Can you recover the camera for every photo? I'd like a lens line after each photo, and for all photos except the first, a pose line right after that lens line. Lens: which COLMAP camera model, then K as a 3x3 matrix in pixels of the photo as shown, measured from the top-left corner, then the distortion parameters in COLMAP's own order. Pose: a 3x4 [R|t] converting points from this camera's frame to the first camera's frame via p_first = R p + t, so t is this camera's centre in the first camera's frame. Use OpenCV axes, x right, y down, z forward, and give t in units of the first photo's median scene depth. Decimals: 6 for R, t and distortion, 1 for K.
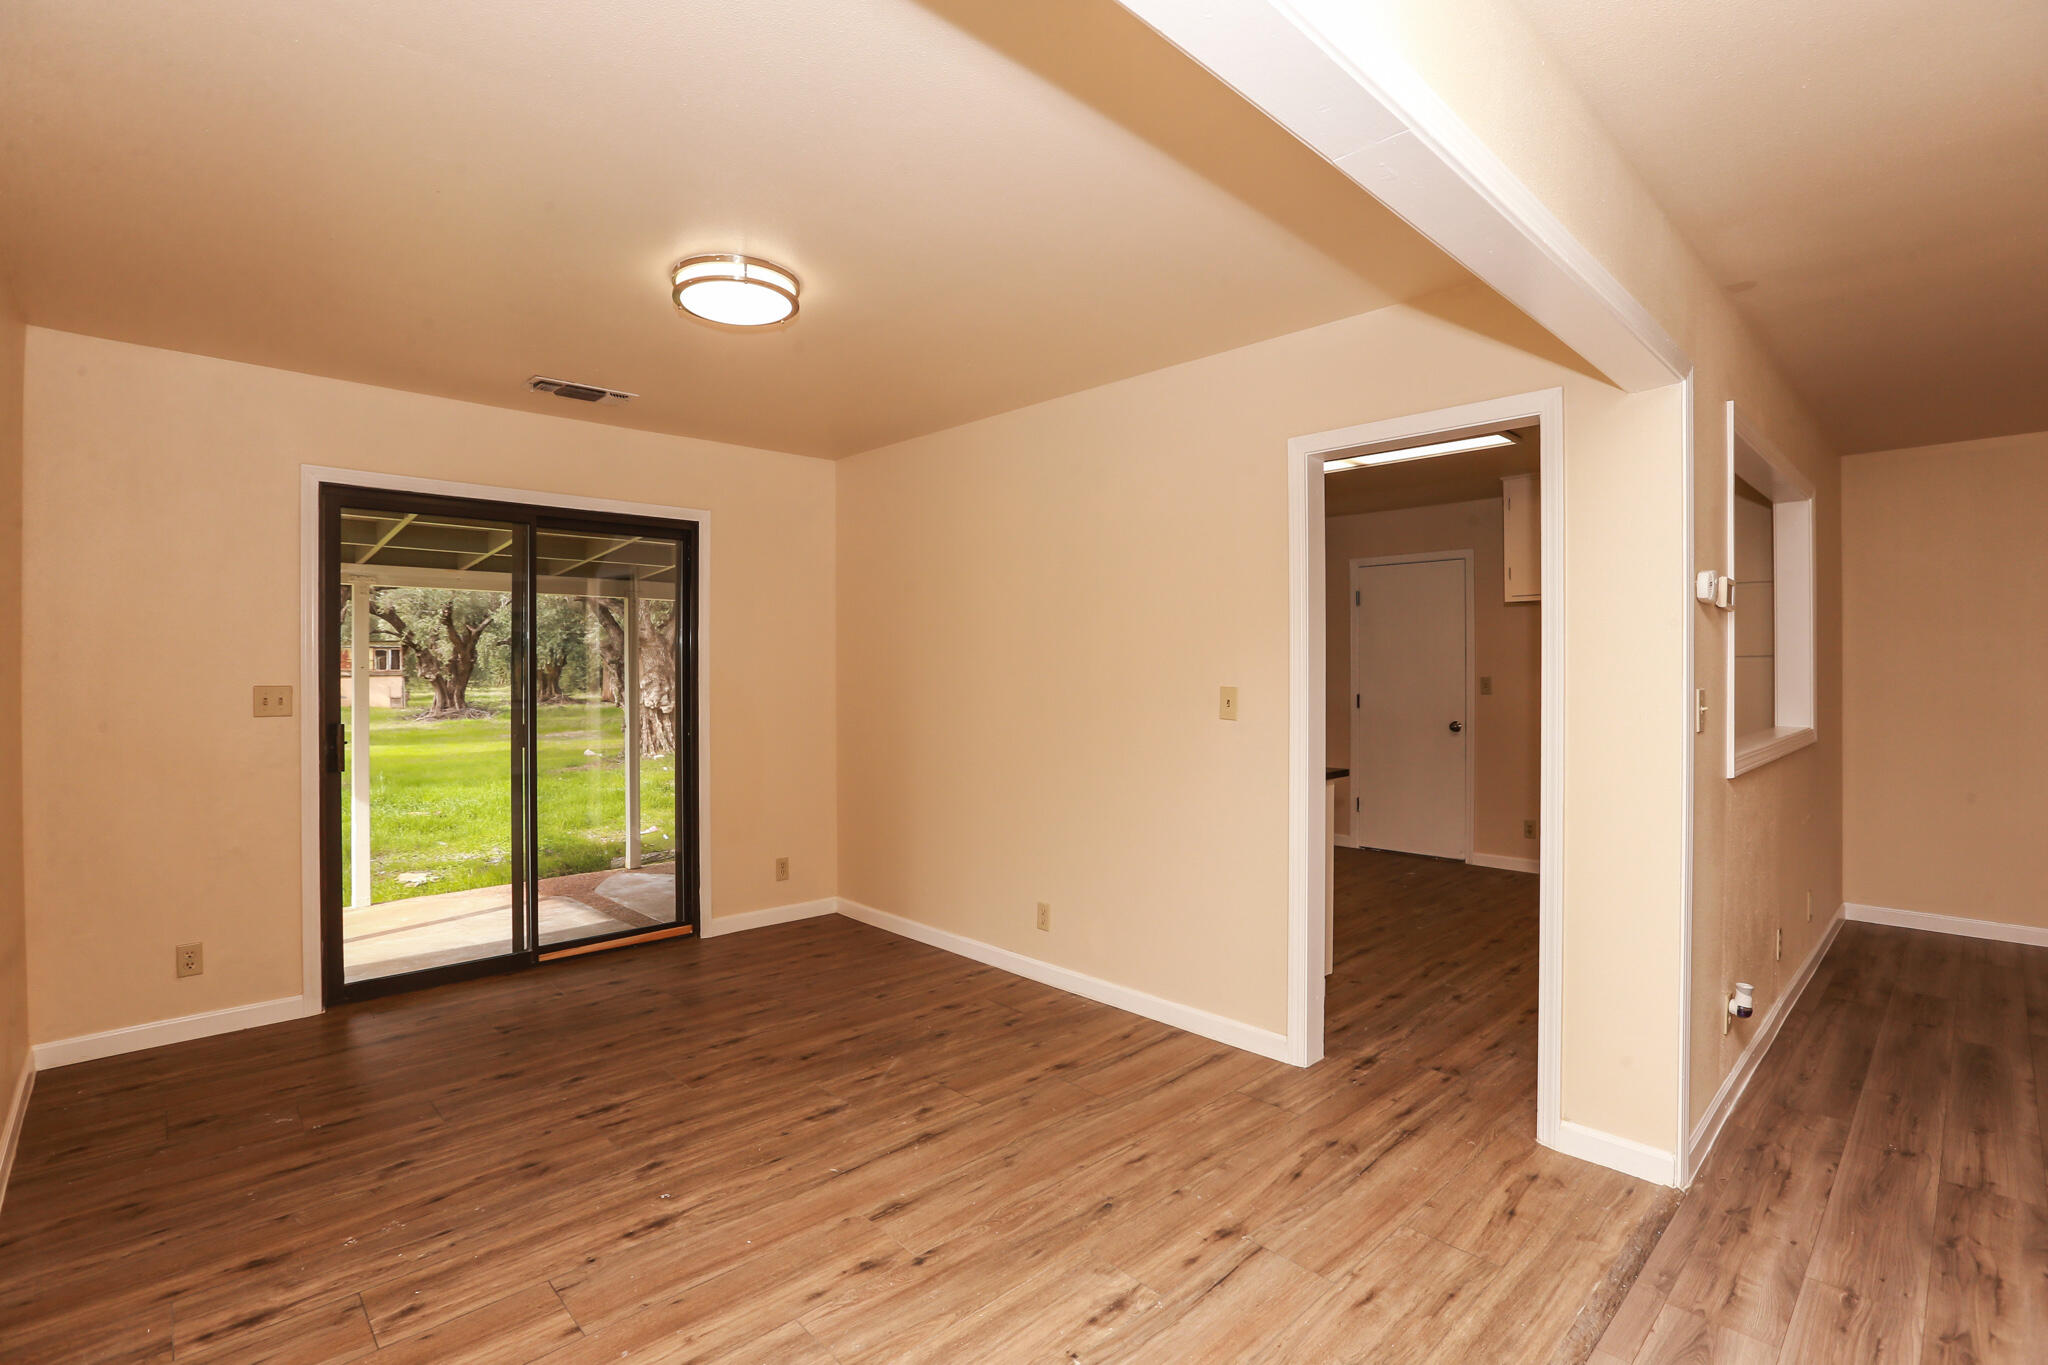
lens RADIAL K [[975.9, 0, 1005.2], [0, 975.9, 675.9], [0, 0, 1]] dist [-0.002039, 0.000410]
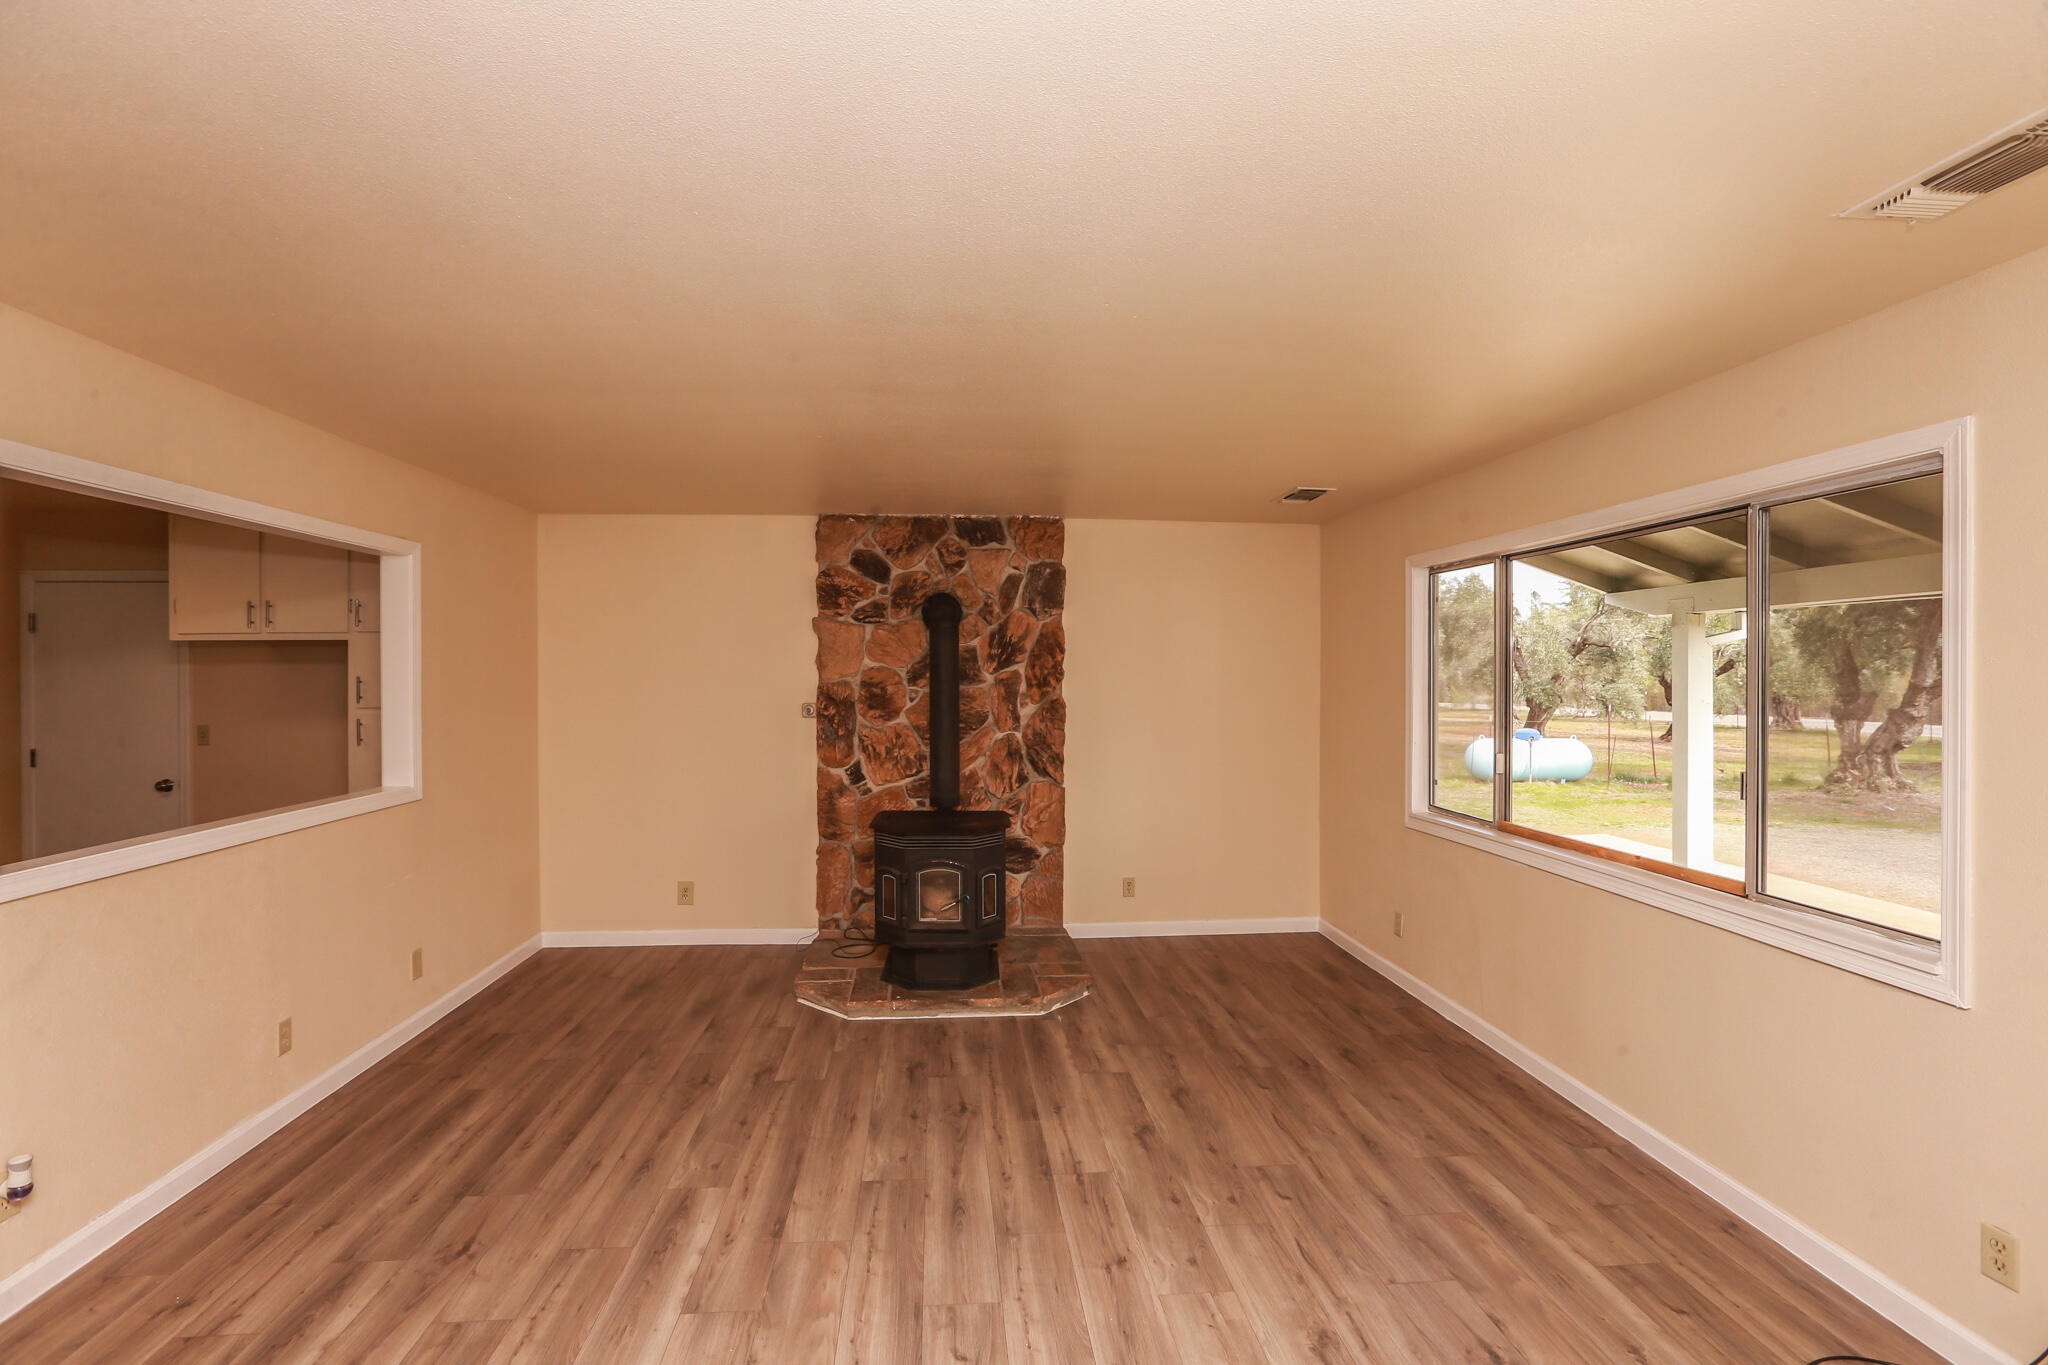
lens RADIAL K [[975.9, 0, 1005.2], [0, 975.9, 675.9], [0, 0, 1]] dist [-0.002039, 0.000410]
pose [[0.650693, -0.004864, 0.759326, 0.494244], [0.005695, 0.999983, 0.001526, -0.062201], [-0.759320, 0.003332, 0.650709, -0.116734]]
